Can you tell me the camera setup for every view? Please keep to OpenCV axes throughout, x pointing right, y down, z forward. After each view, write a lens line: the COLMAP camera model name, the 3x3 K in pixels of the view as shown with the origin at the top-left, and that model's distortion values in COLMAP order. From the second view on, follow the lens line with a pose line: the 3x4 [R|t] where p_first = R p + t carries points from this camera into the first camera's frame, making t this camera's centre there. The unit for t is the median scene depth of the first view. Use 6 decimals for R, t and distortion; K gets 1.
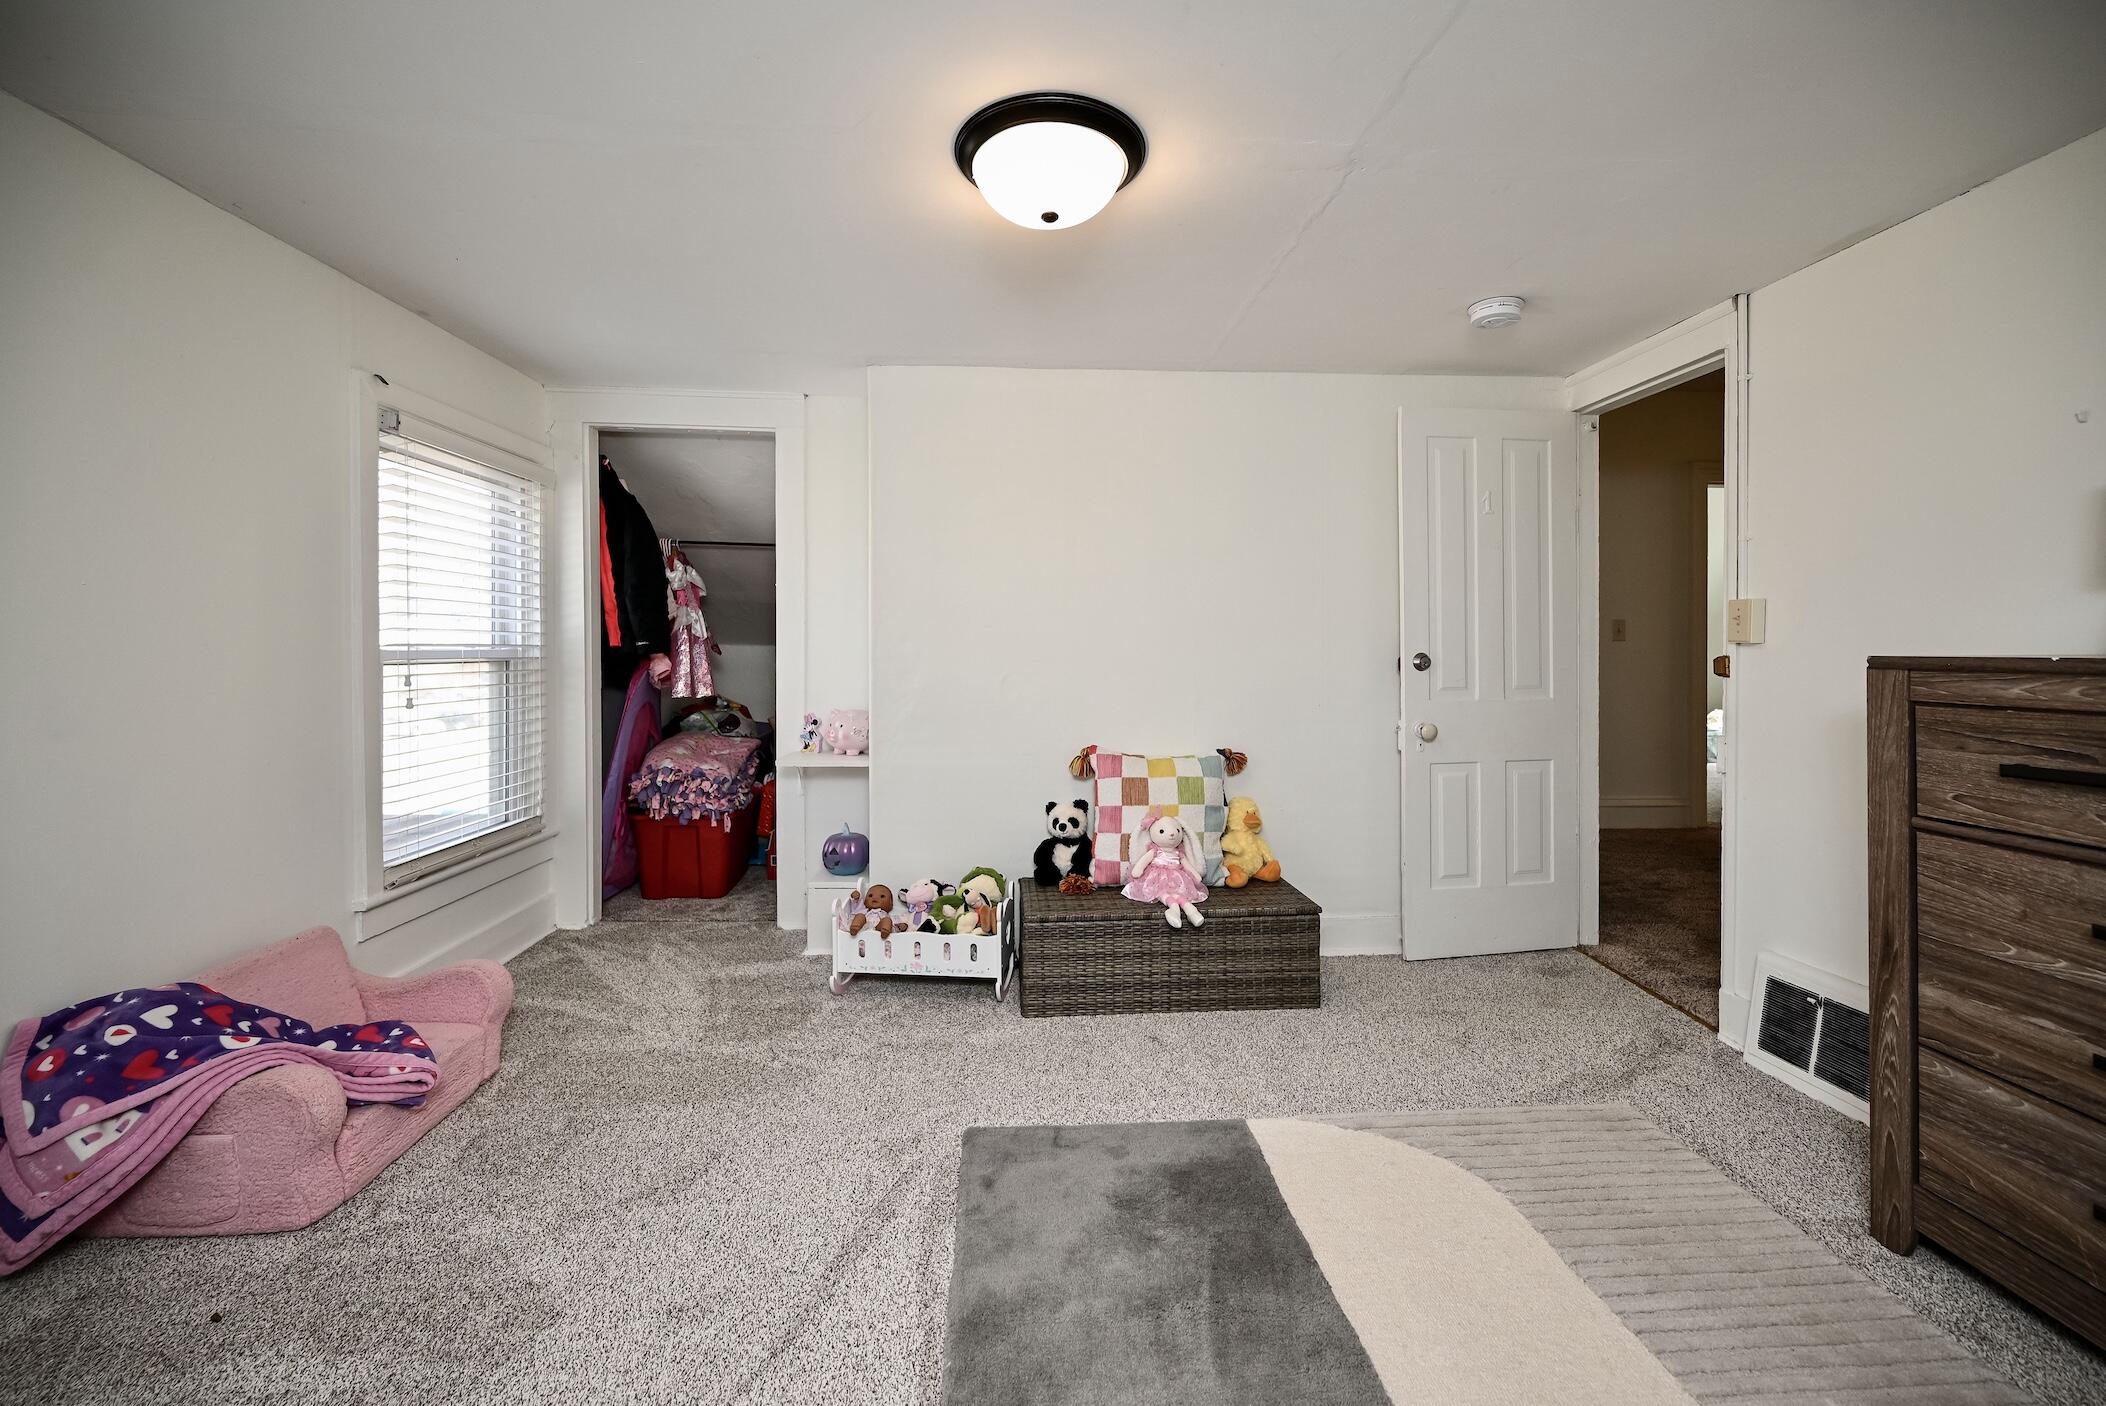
lens RADIAL K [[861.7, 0, 1068.8], [0, 861.7, 645.8], [0, 0, 1]] dist [0.009597, 0.000071]
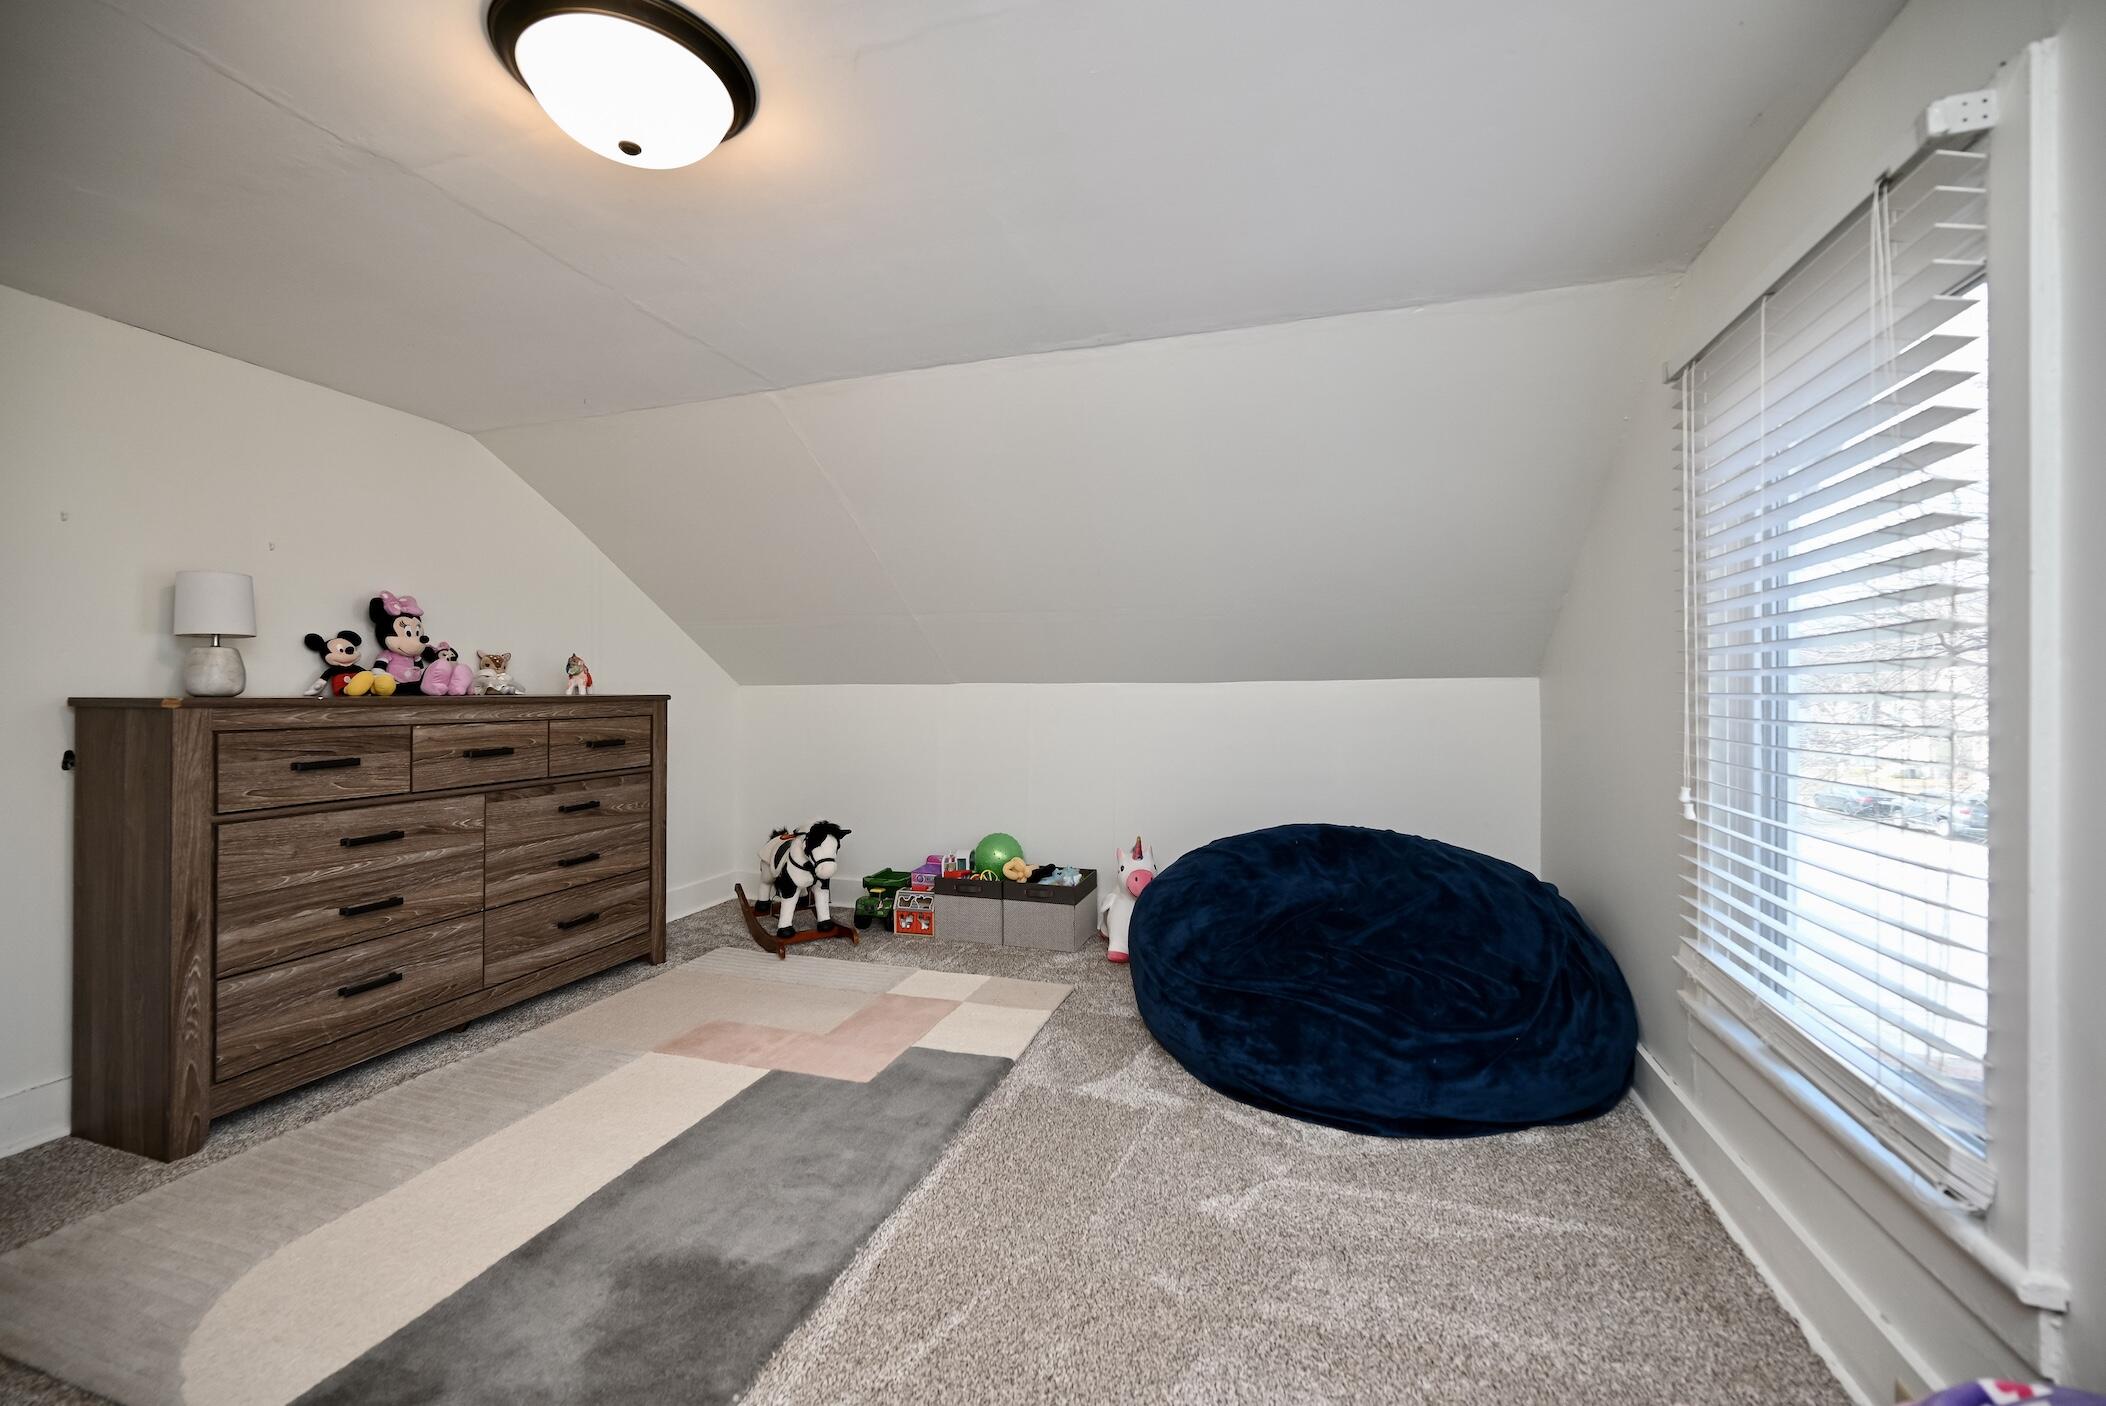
lens RADIAL K [[861.7, 0, 1054.3], [0, 861.7, 697.0], [0, 0, 1]] dist [0.009597, 0.000071]
pose [[-0.927346, -0.003328, 0.374190, -0.773748], [-0.003404, 0.999994, 0.000457, 0.005895], [-0.374189, -0.000850, -0.927352, 1.810179]]
